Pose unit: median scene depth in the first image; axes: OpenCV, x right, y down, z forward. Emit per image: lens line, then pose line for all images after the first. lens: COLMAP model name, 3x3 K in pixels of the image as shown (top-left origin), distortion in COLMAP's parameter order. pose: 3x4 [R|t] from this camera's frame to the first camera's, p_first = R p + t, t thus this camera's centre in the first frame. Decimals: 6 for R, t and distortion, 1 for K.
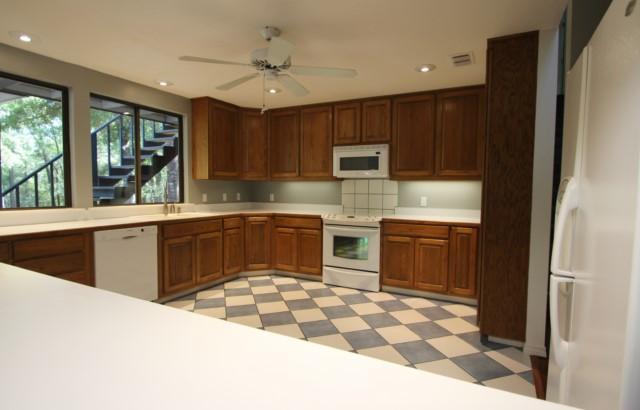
lens RADIAL K [[334.3, 0, 328.2], [0, 334.3, 204.6], [0, 0, 1]] dist [-0.001760, -0.001678]
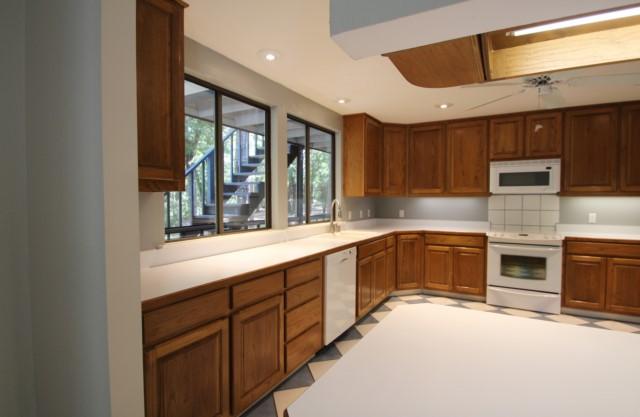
lens RADIAL K [[326.6, 0, 327.1], [0, 326.6, 210.0], [0, 0, 1]] dist [-0.006522, -0.002343]
pose [[0.998999, -0.008655, -0.043888, -0.431781], [0.007925, 0.999828, -0.016774, -0.022520], [0.044026, 0.016409, 0.998896, 0.039692]]
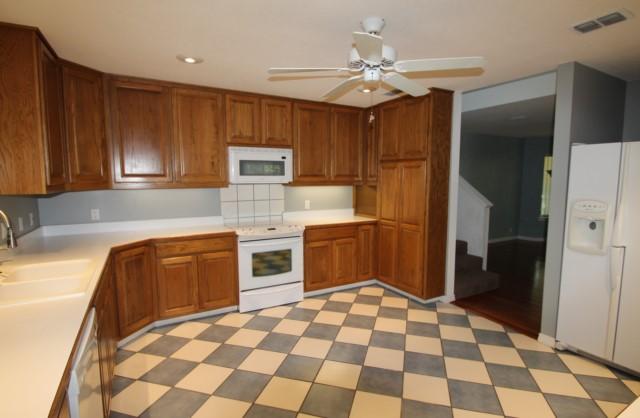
lens RADIAL K [[326.6, 0, 322.8], [0, 326.6, 212.2], [0, 0, 1]] dist [-0.006522, -0.002343]
pose [[0.556623, -0.098718, 0.824879, -0.546080], [0.047735, 0.995075, 0.086875, -0.073945], [-0.829393, -0.008981, 0.558594, 0.380661]]
